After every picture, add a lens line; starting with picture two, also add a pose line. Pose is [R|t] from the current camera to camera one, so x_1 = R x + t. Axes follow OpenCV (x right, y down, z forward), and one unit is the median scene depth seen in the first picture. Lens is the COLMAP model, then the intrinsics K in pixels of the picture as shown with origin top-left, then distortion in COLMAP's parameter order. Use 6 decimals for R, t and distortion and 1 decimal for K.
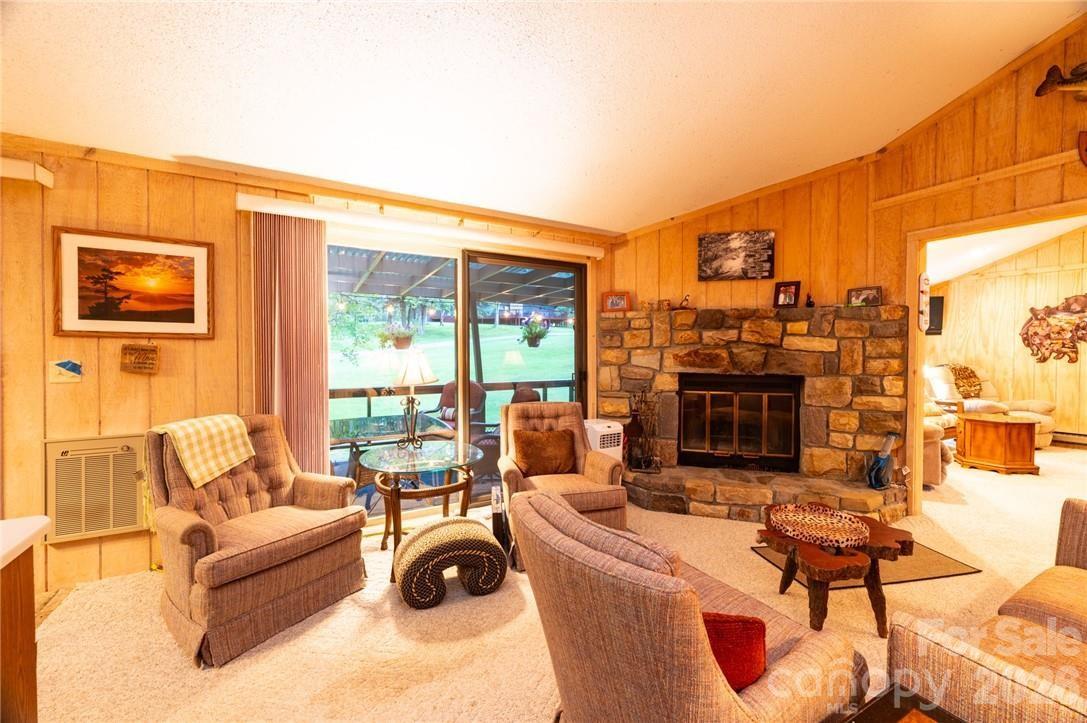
lens RADIAL K [[432.1, 0, 545.4], [0, 432.1, 359.1], [0, 0, 1]] dist [0.000086, -0.000233]
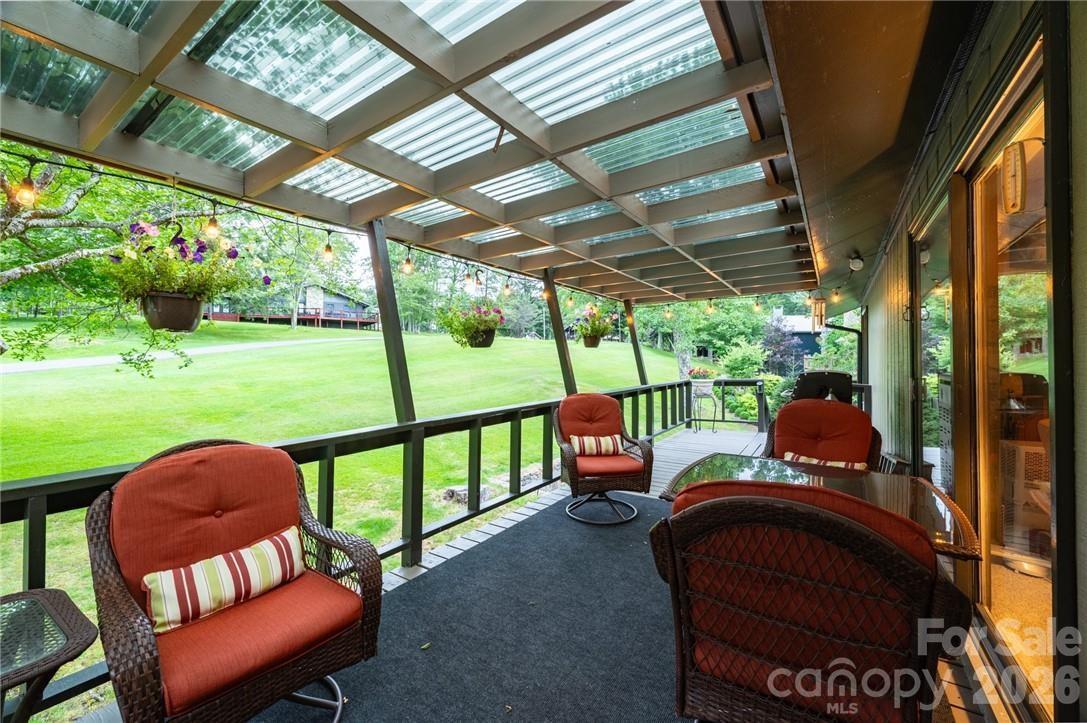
lens RADIAL K [[432.1, 0, 551.1], [0, 432.1, 358.9], [0, 0, 1]] dist [0.000086, -0.000233]
pose [[0.884670, -0.000223, 0.466217, -0.936727], [0.007817, 0.999866, -0.014355, 0.003543], [-0.466152, 0.016344, 0.884554, 0.696749]]
